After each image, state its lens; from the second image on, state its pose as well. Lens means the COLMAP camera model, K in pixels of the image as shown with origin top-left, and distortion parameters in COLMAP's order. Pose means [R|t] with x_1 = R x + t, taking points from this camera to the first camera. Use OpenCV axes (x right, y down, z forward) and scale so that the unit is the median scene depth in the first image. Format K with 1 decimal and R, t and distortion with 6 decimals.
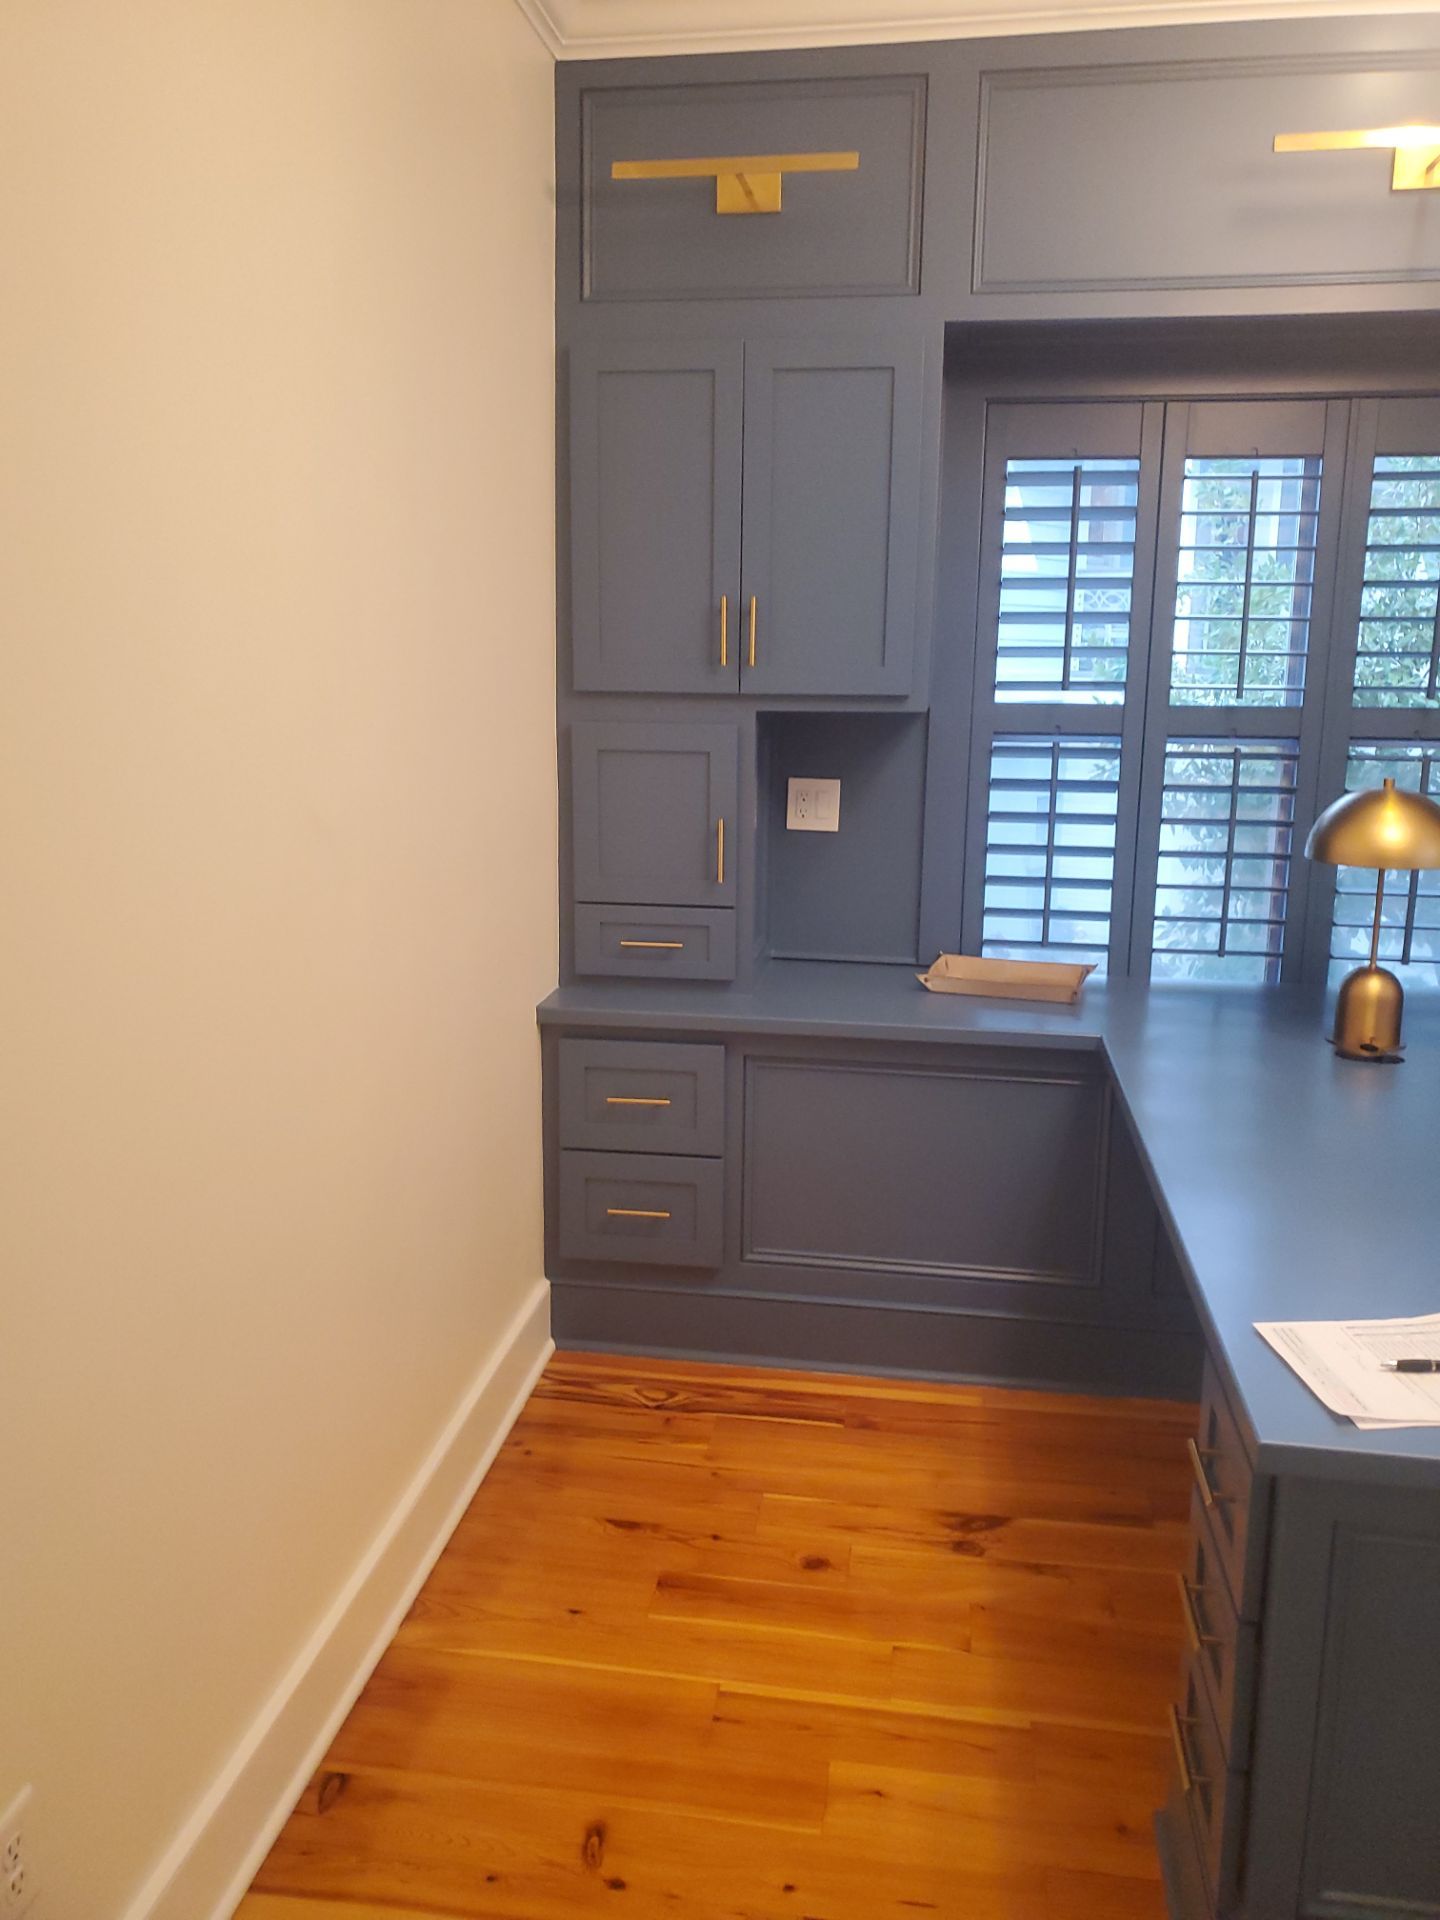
lens RADIAL K [[1518.3, 0, 710.2], [0, 1518.3, 927.2], [0, 0, 1]] dist [0.023355, -0.005287]
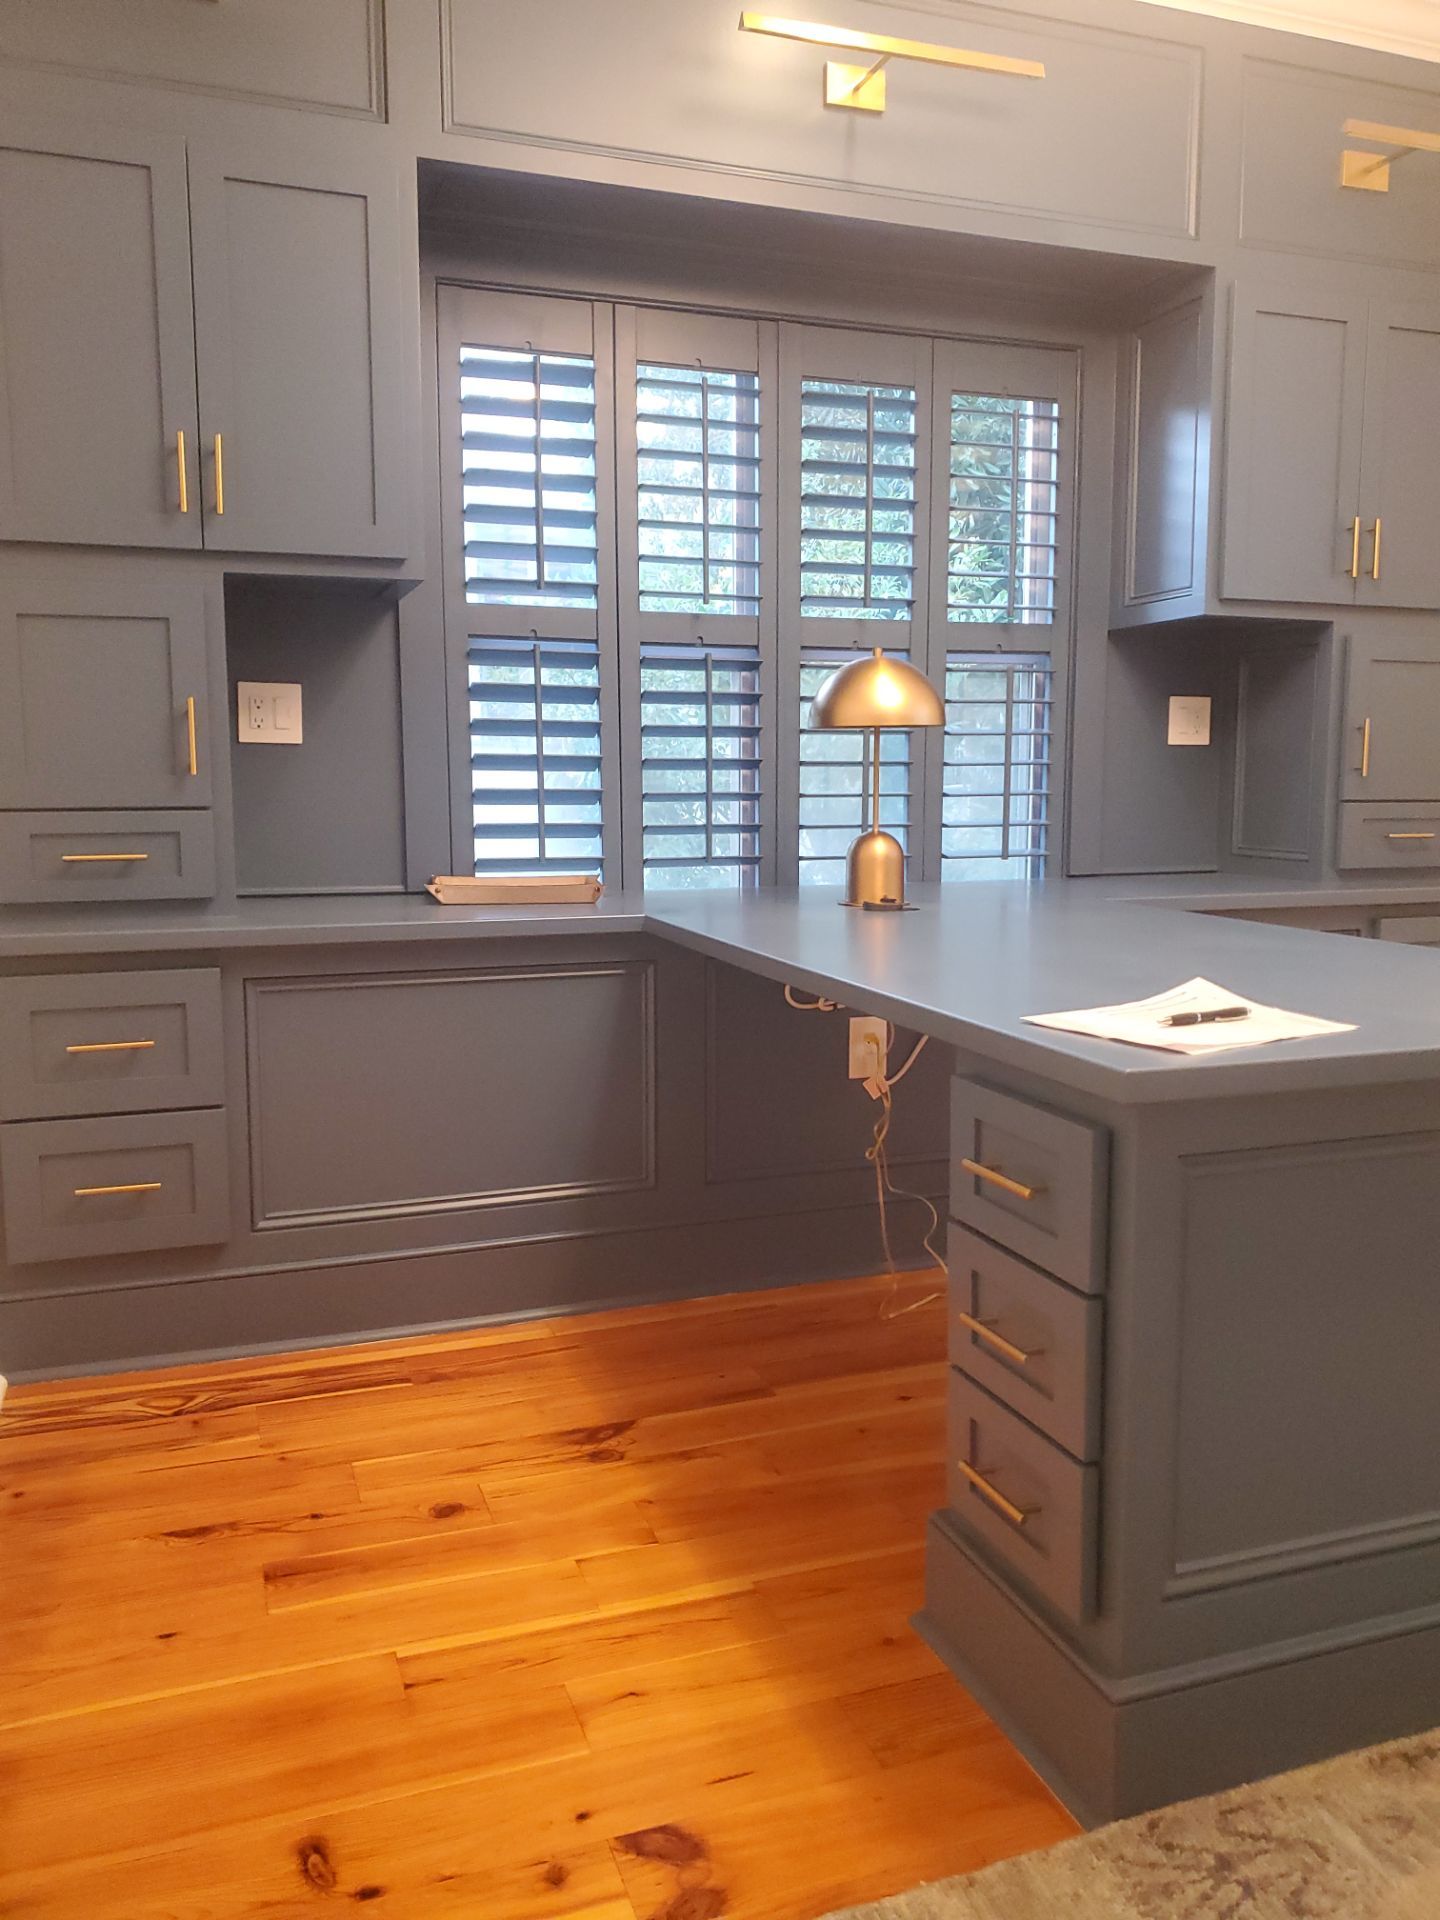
lens RADIAL K [[1518.3, 0, 751.1], [0, 1518.3, 928.8], [0, 0, 1]] dist [0.023355, -0.005287]
pose [[0.871301, -0.060400, 0.487018, -0.153929], [0.098755, 0.993676, -0.053443, 0.142514], [-0.480710, 0.094660, 0.871755, 0.141278]]
